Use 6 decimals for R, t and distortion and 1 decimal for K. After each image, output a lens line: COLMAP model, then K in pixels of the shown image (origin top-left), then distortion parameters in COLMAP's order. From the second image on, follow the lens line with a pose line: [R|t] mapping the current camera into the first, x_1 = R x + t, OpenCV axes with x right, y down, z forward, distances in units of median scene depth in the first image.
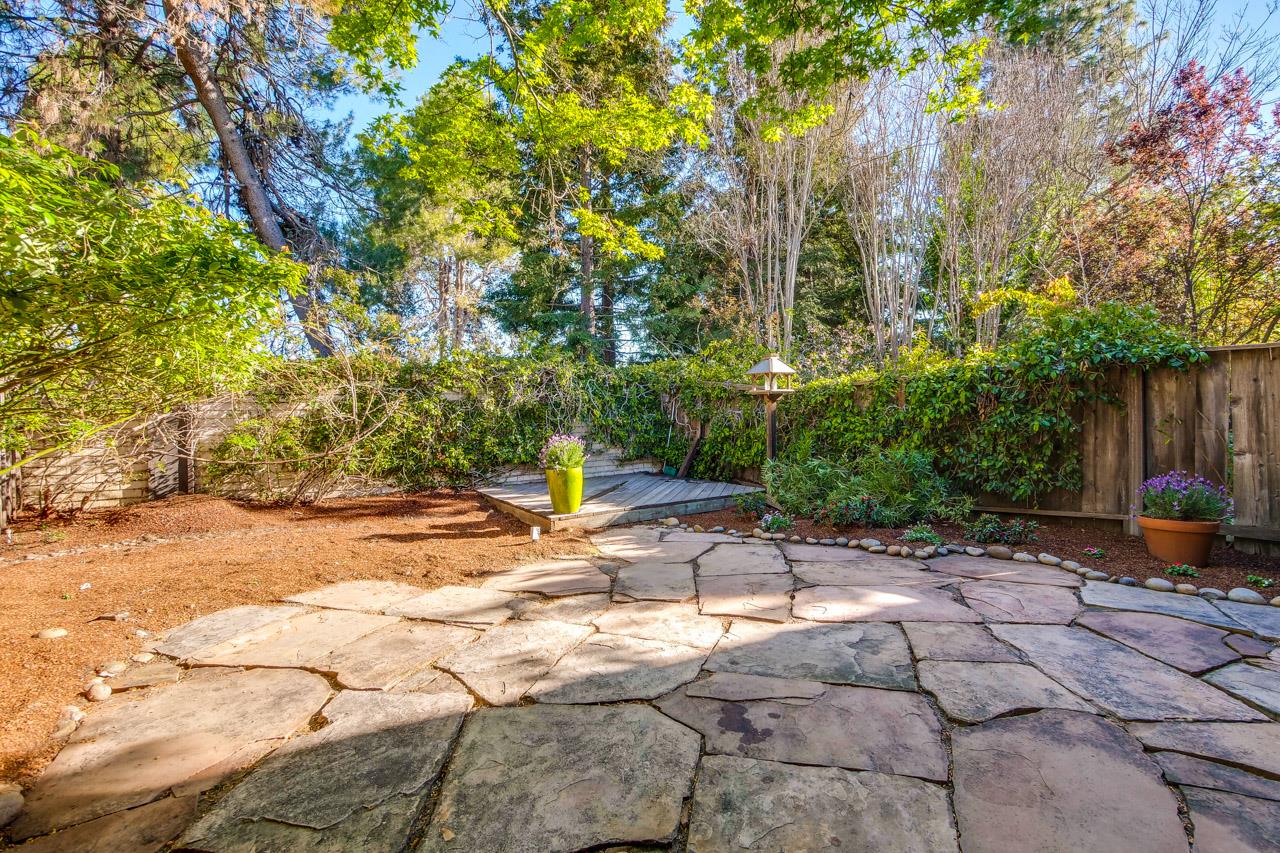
lens RADIAL K [[559.5, 0, 633.9], [0, 559.5, 427.5], [0, 0, 1]] dist [0.001003, 0.000136]
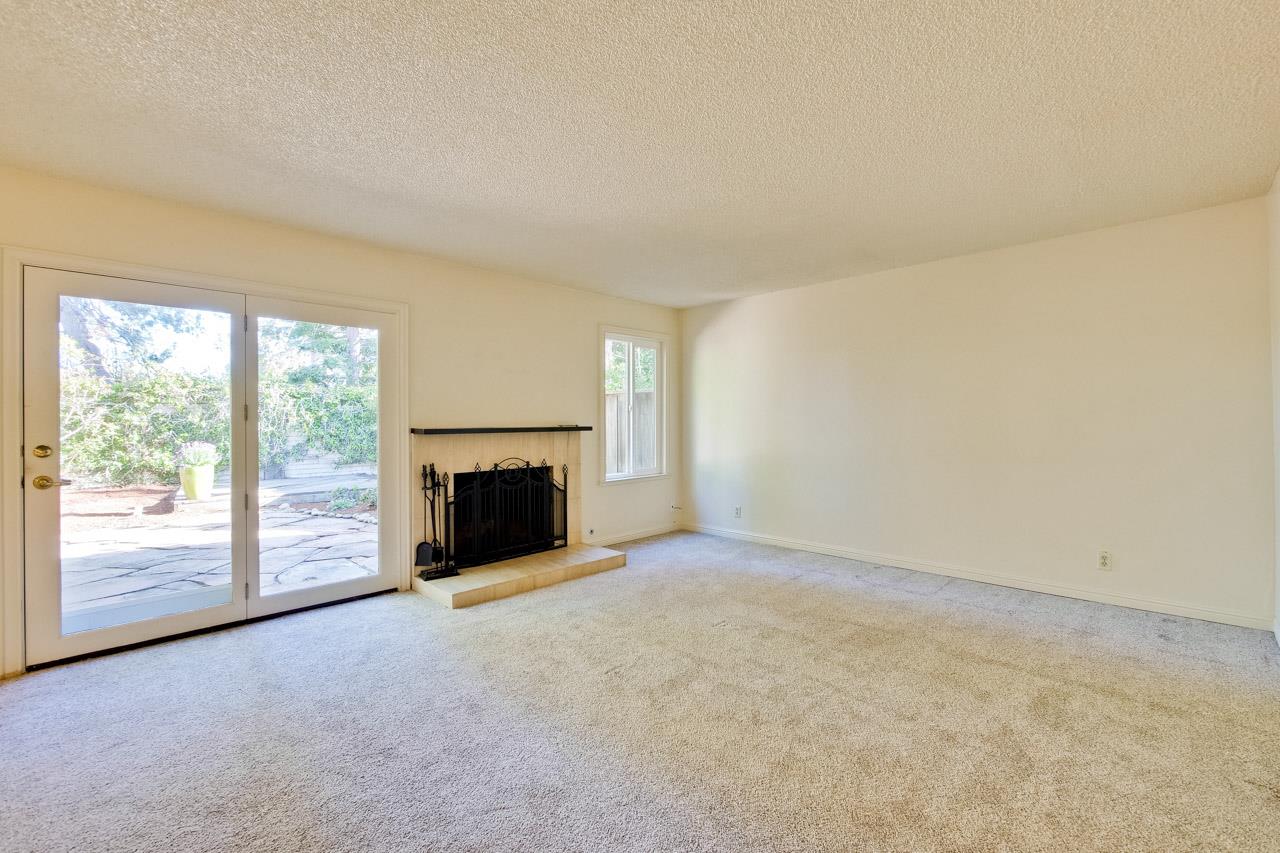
lens RADIAL K [[559.5, 0, 648.1], [0, 559.5, 422.3], [0, 0, 1]] dist [0.001003, 0.000136]
pose [[0.992204, 0.017681, 0.123360, 0.603874], [-0.014367, 0.999513, -0.027700, -0.010265], [-0.123790, 0.025712, 0.991975, -0.369672]]
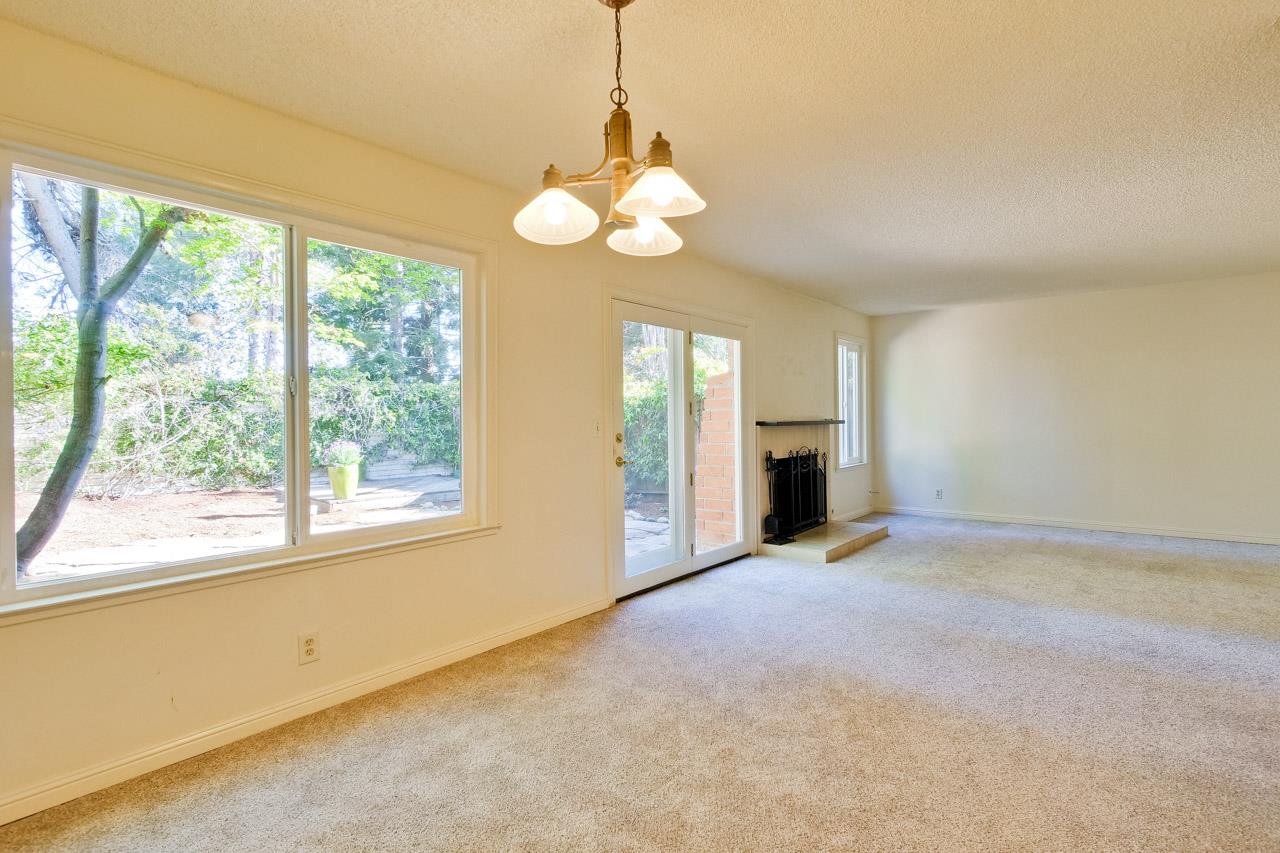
lens RADIAL K [[634.5, 0, 647.3], [0, 634.5, 425.2], [0, 0, 1]] dist [-0.001122, 0.000246]
pose [[0.974460, 0.009892, 0.224342, 0.184730], [-0.004886, 0.999727, -0.022857, 0.004673], [-0.224507, 0.021177, 0.974242, -0.490611]]
